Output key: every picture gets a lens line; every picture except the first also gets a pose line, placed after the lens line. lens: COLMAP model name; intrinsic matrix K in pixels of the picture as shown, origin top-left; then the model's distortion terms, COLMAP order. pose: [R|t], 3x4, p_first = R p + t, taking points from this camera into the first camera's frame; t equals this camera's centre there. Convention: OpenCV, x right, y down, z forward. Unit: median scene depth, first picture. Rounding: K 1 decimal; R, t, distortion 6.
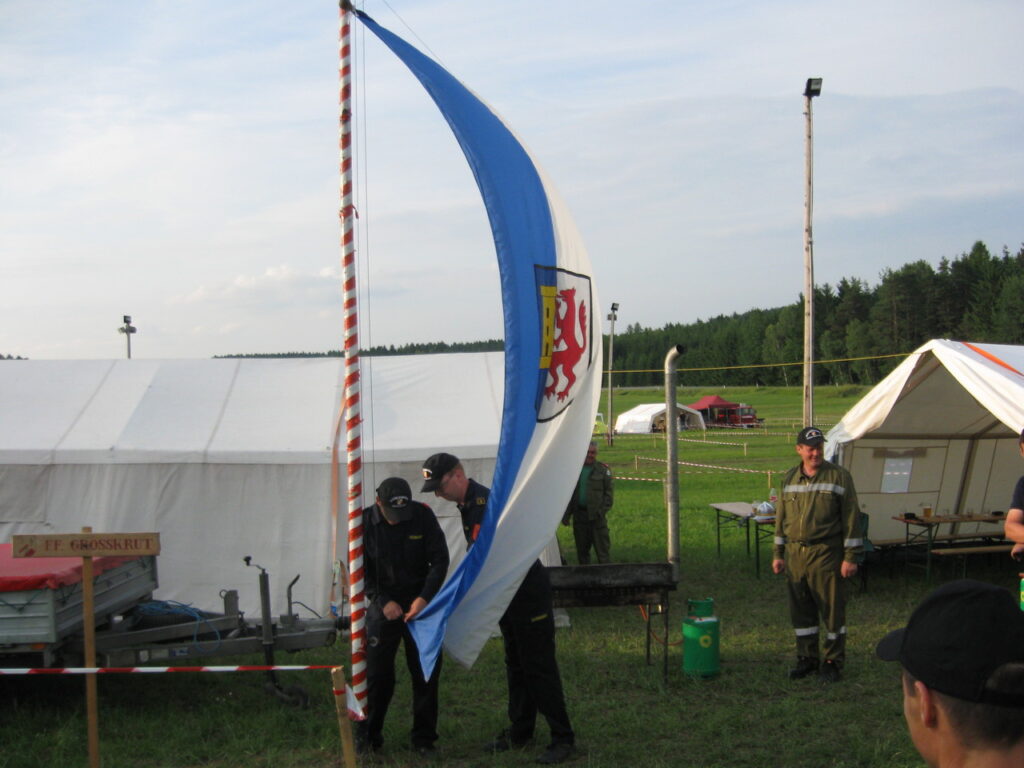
lens RADIAL K [[1087.6, 0, 513.8], [0, 1087.6, 354.9], [0, 0, 1]] dist [-0.126039, 0.035997]
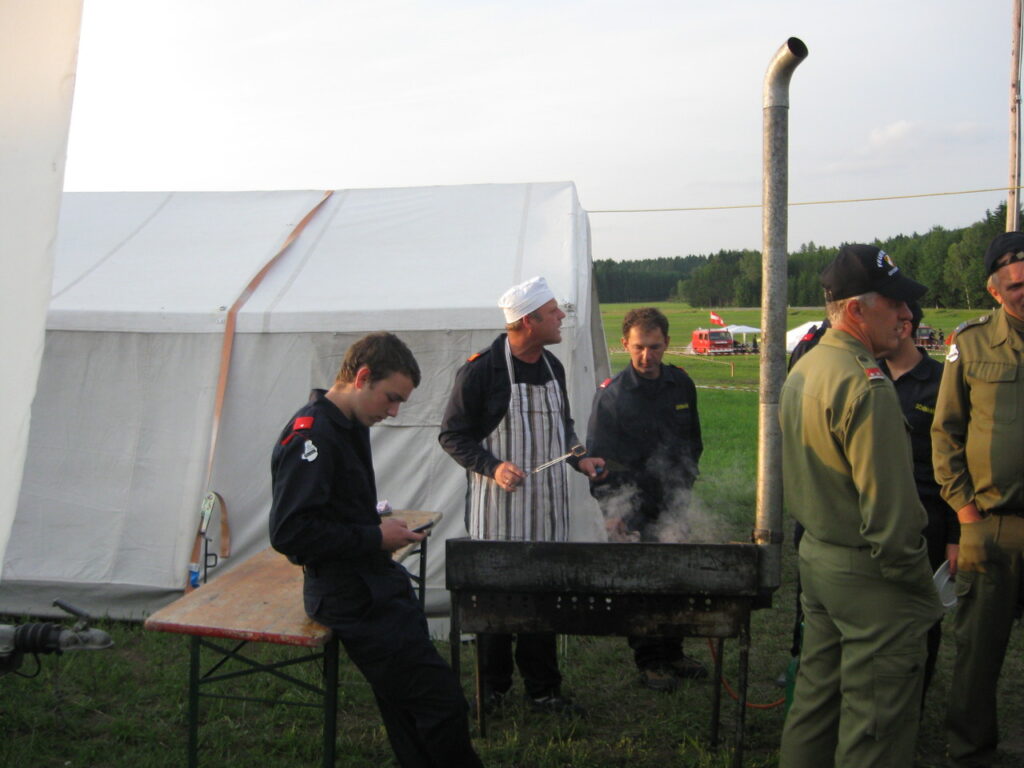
lens RADIAL K [[1087.6, 0, 513.8], [0, 1087.6, 354.9], [0, 0, 1]] dist [-0.126039, 0.035997]
pose [[0.987831, 0.023396, -0.153760, 0.034556], [-0.011820, 0.997055, 0.075772, 0.026297], [0.155080, -0.073032, 0.985199, 0.173719]]
